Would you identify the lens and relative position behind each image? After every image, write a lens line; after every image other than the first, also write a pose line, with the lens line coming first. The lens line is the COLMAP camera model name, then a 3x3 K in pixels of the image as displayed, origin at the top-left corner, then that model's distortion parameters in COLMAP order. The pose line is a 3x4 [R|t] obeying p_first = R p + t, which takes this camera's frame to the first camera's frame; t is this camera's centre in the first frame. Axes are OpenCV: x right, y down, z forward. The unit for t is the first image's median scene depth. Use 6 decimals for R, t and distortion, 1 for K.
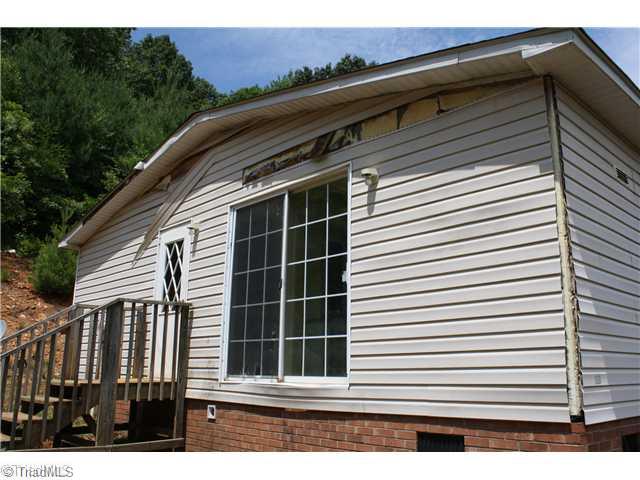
lens RADIAL K [[578.1, 0, 320.0], [0, 578.1, 240.0], [0, 0, 1]] dist [-0.099098, 0.002356]
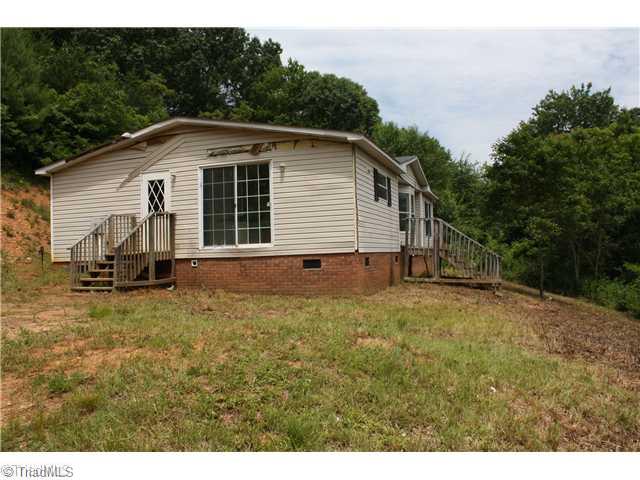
lens RADIAL K [[578.1, 0, 320.0], [0, 578.1, 240.0], [0, 0, 1]] dist [-0.099098, 0.002356]
pose [[0.880029, -0.025250, 0.474248, -0.854266], [-0.064763, 0.982877, 0.172506, -0.207524], [-0.470483, -0.182524, 0.863326, -1.171148]]
